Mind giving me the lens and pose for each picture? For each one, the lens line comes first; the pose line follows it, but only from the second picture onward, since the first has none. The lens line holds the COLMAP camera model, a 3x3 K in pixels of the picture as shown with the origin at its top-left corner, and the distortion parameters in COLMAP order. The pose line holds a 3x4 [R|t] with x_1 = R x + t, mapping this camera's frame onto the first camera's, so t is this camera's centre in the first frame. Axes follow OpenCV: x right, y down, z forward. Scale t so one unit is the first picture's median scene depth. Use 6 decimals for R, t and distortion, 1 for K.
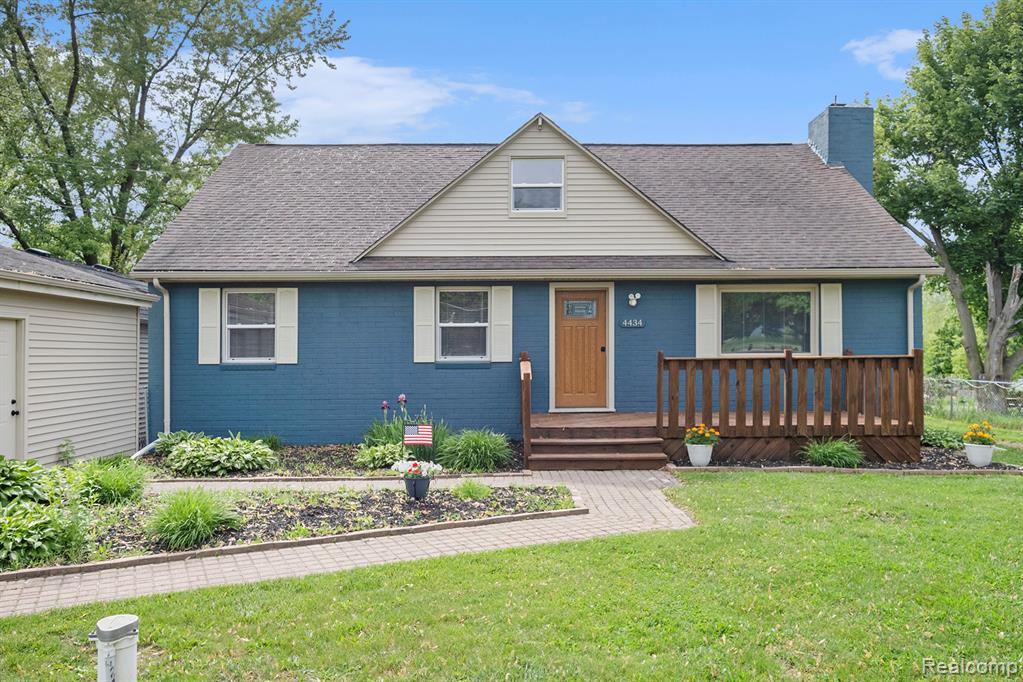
lens RADIAL K [[801.3, 0, 518.7], [0, 801.3, 329.8], [0, 0, 1]] dist [-0.011823, 0.018077]
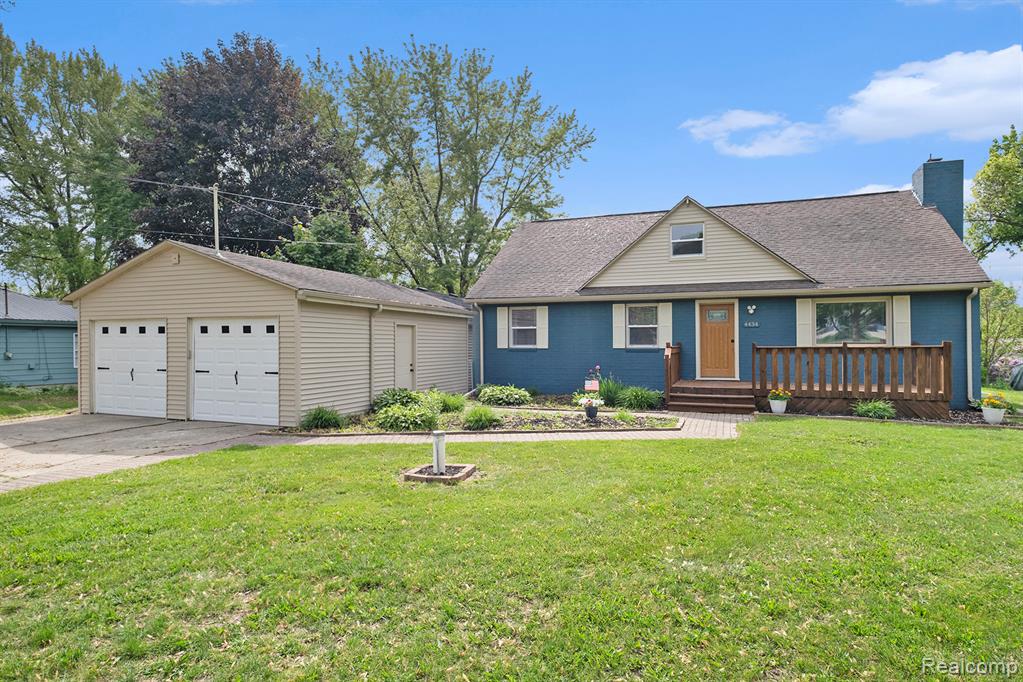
lens RADIAL K [[559.2, 0, 516.2], [0, 559.2, 334.8], [0, 0, 1]] dist [-0.000160, 0.000916]
pose [[0.928117, -0.001142, -0.372288, 0.122930], [0.006887, 0.999877, 0.014100, -0.006404], [0.372226, -0.015650, 0.928010, -0.186509]]
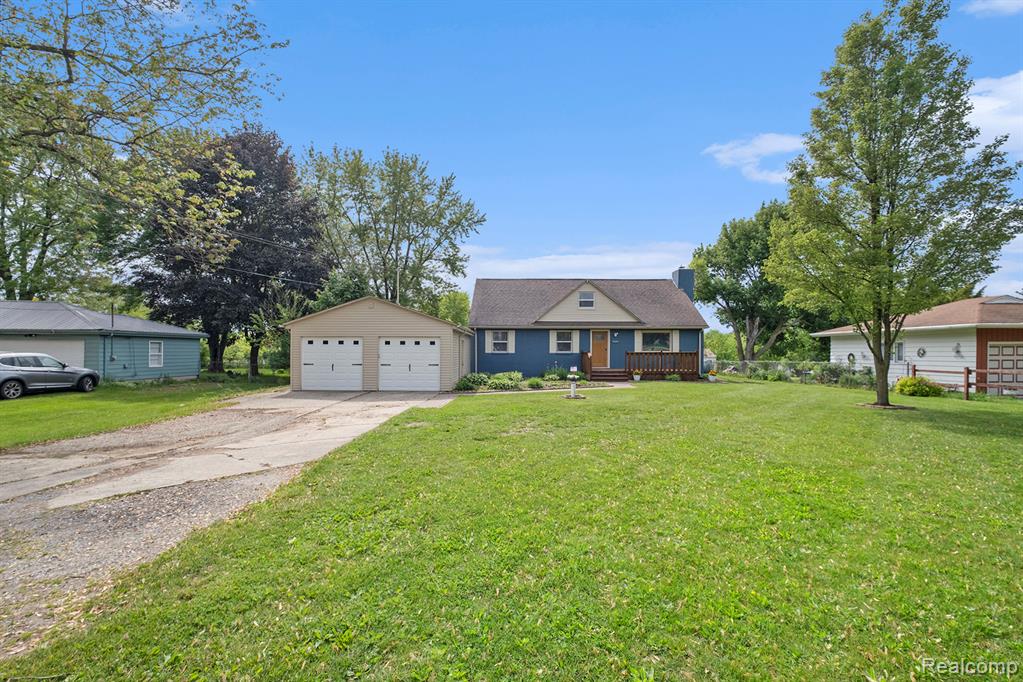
lens RADIAL K [[435.9, 0, 505.8], [0, 435.9, 342.6], [0, 0, 1]] dist [-0.002818, -0.000087]
pose [[0.999067, 0.007222, -0.042590, -0.236848], [-0.006707, 0.999903, 0.012224, -0.024018], [0.042674, -0.011927, 0.999018, -0.835832]]
